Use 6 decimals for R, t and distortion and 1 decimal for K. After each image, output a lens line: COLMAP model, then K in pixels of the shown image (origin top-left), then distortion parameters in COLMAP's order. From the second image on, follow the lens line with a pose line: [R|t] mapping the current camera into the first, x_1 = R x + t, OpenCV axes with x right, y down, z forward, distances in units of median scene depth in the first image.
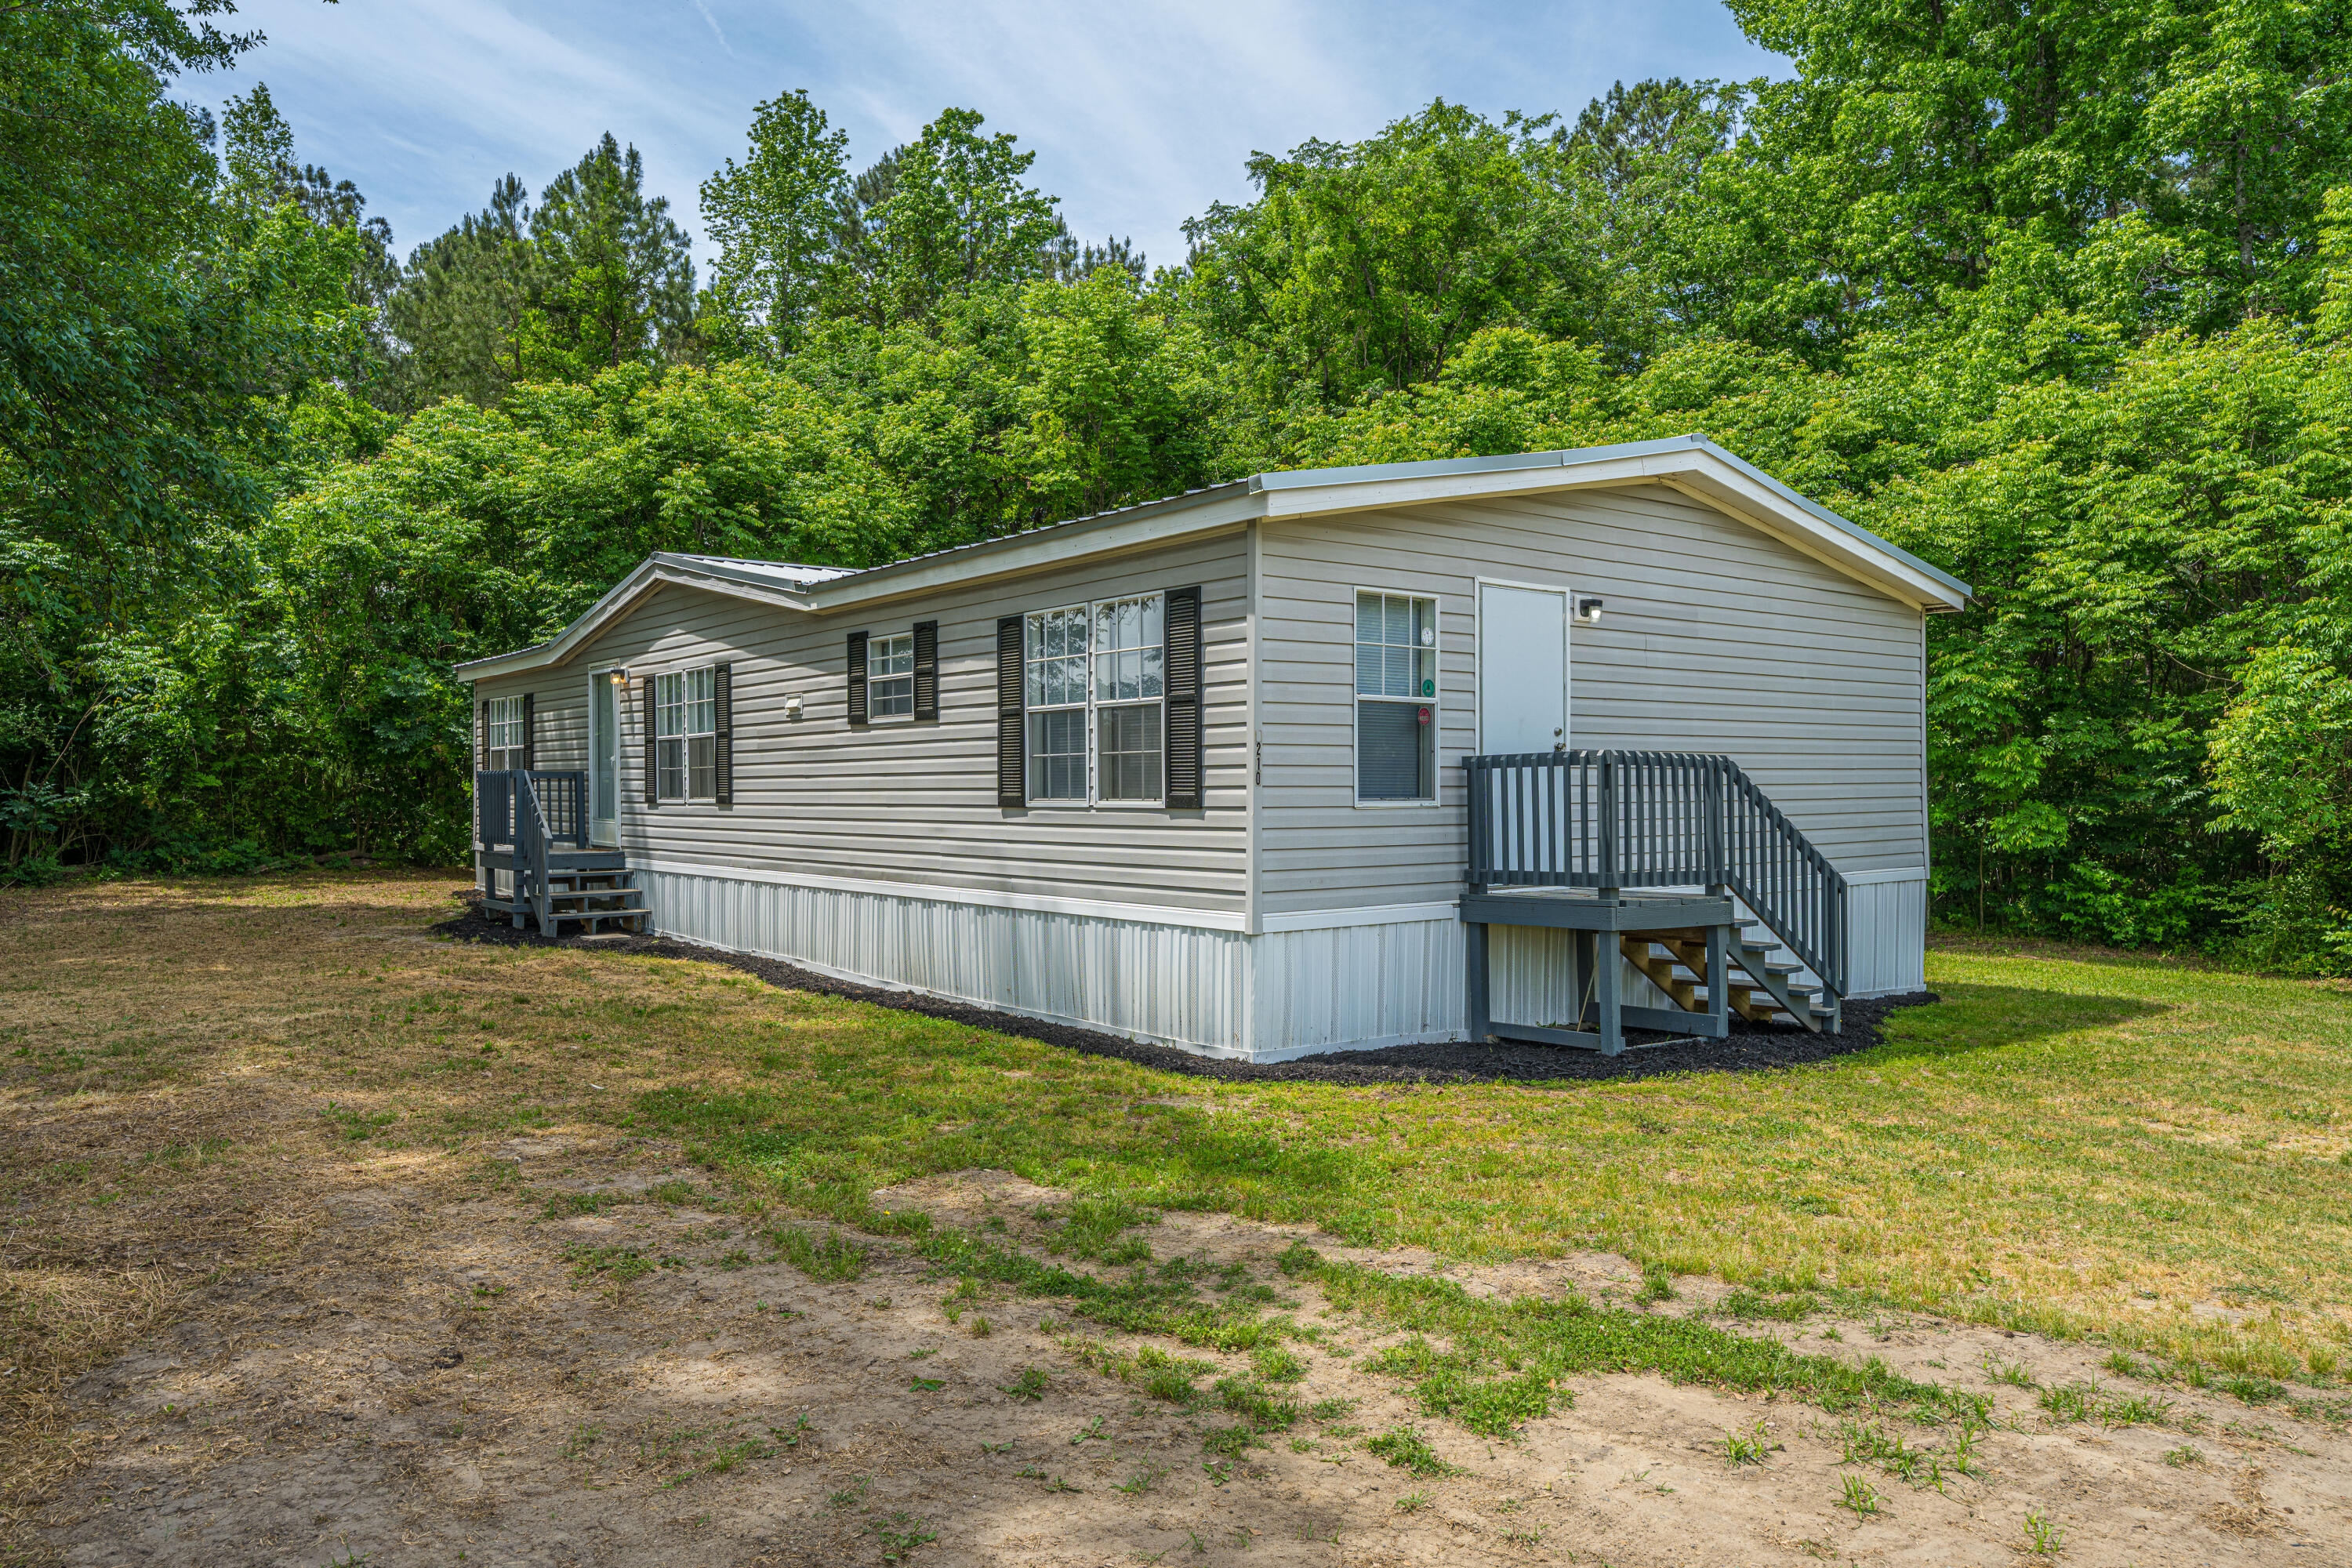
lens RADIAL K [[1571.1, 0, 1146.0], [0, 1571.1, 764.3], [0, 0, 1]] dist [-0.000629, 0.000222]
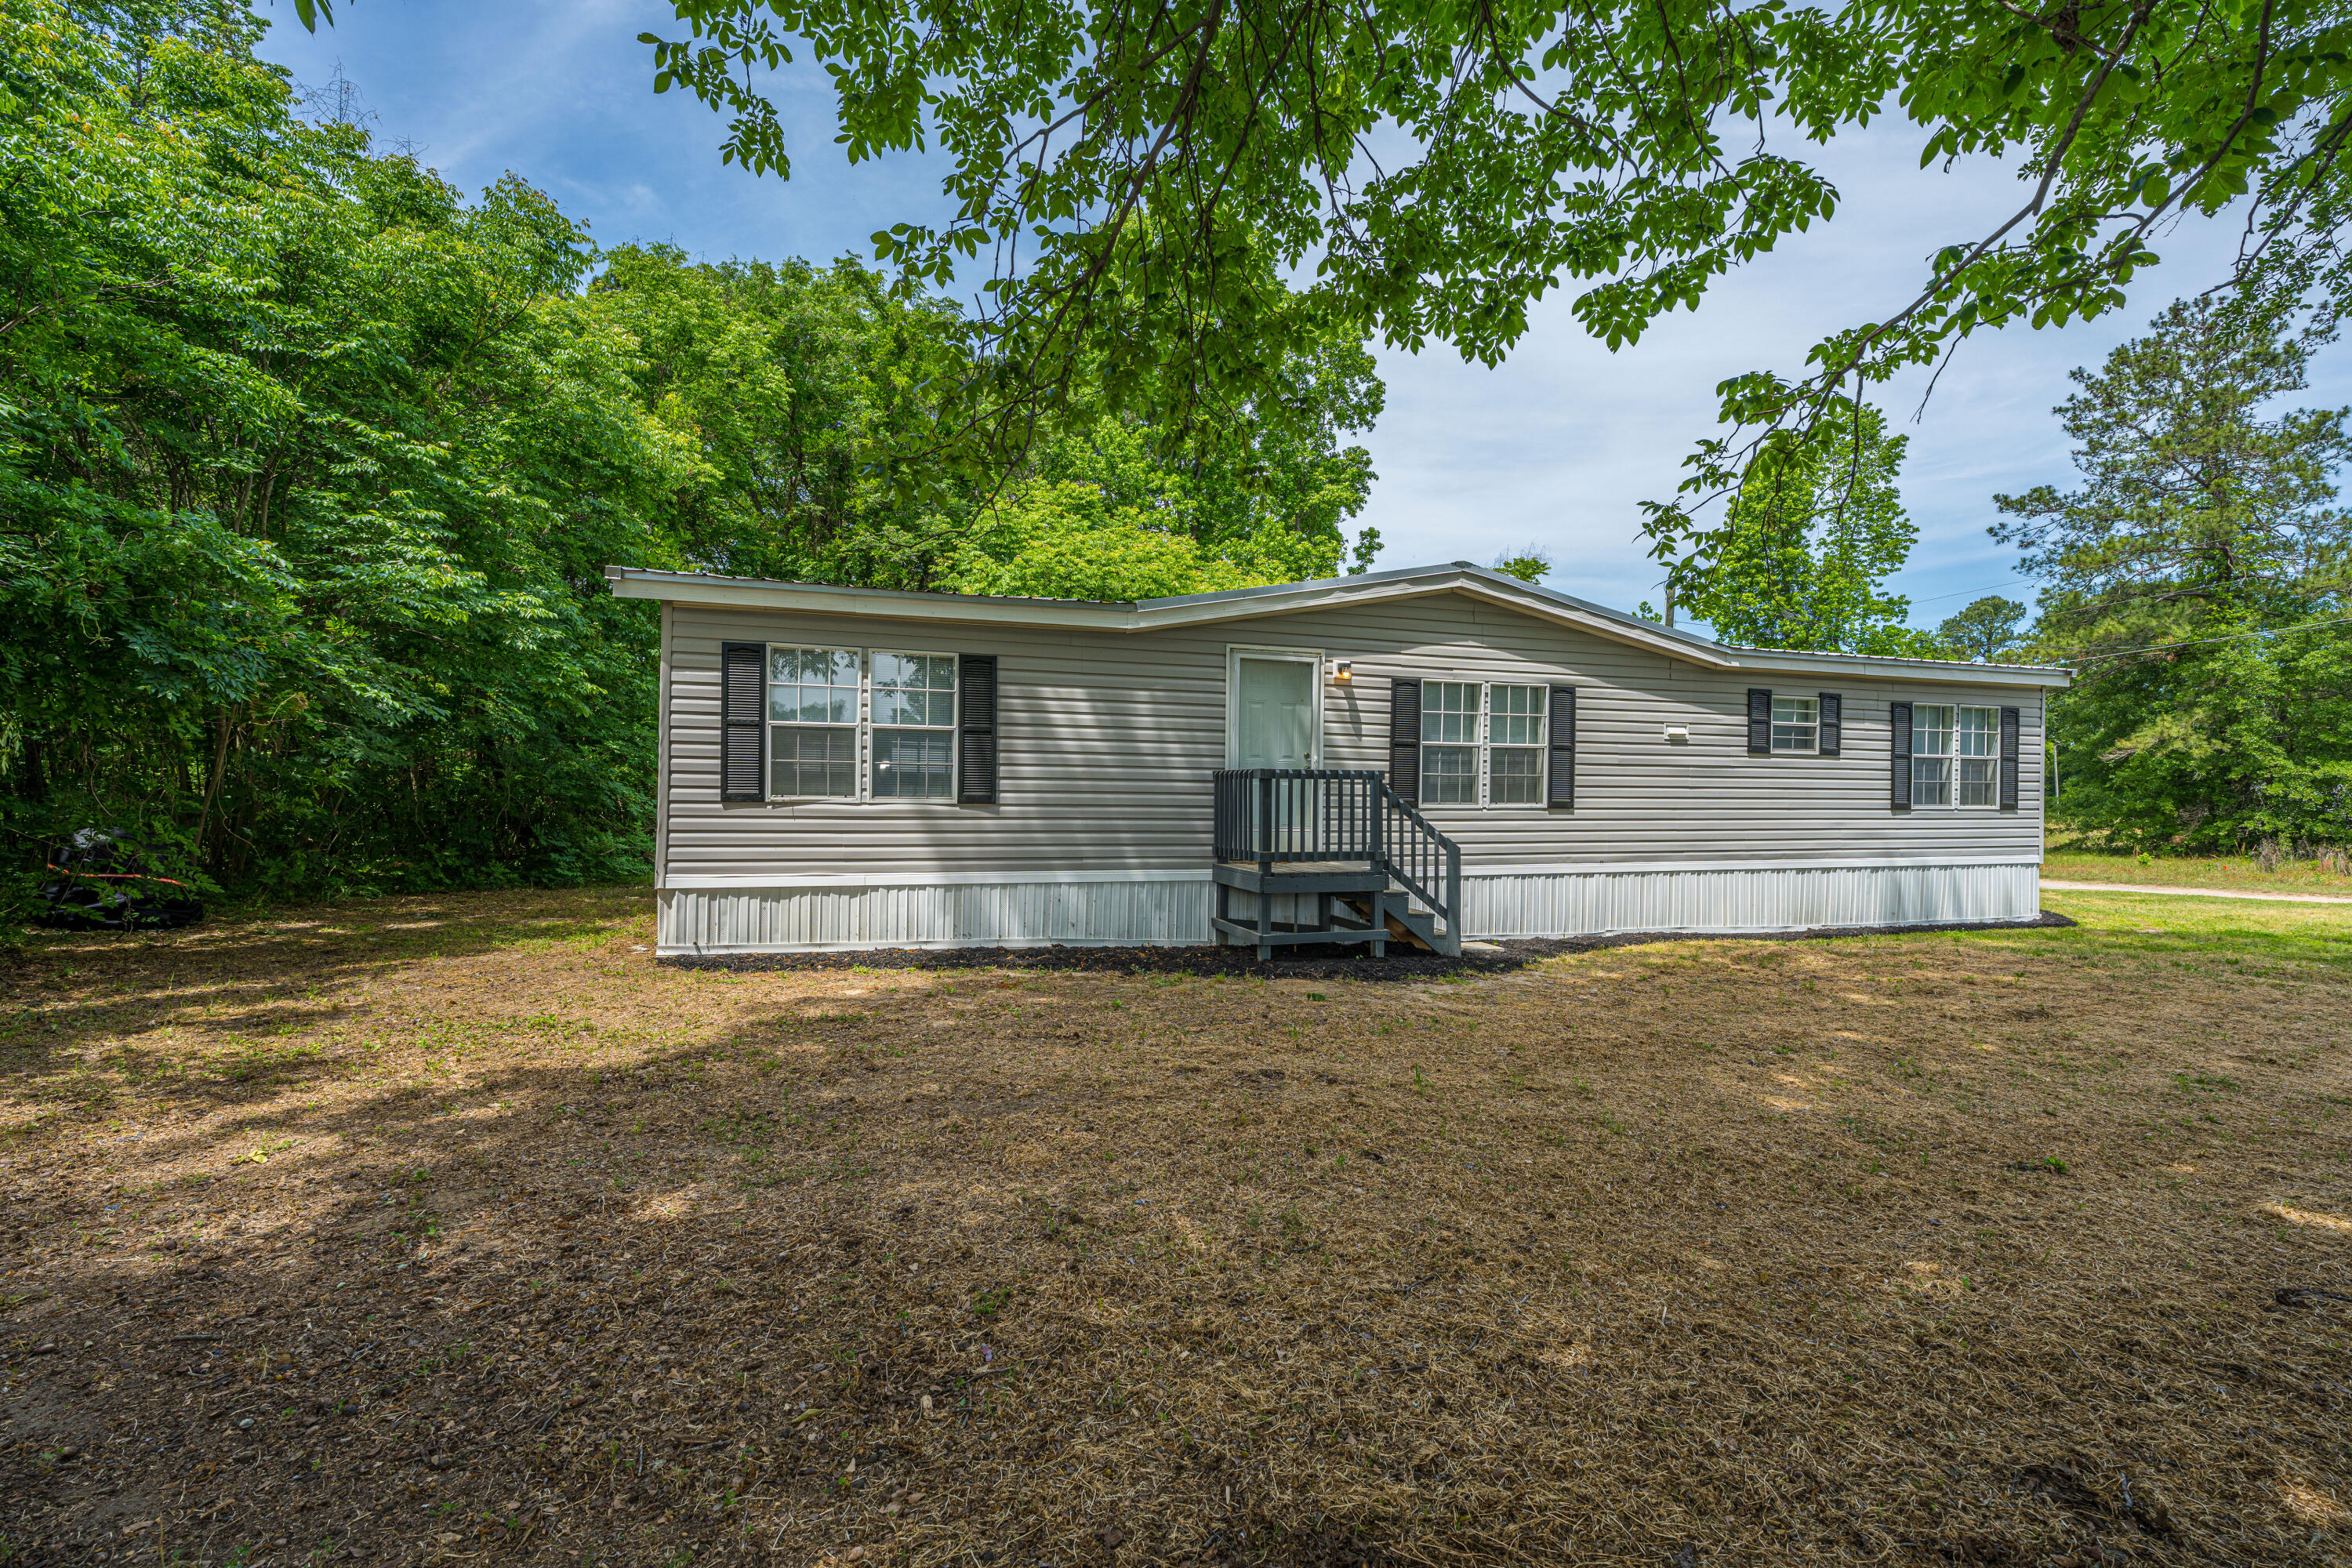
lens RADIAL K [[935.0, 0, 1162.0], [0, 935.0, 770.4], [0, 0, 1]] dist [-0.000608, -0.000224]
pose [[0.359591, 0.041710, 0.932177, -1.073325], [-0.019379, 0.999119, -0.037230, 0.030398], [-0.932909, -0.004678, 0.360082, 1.093694]]
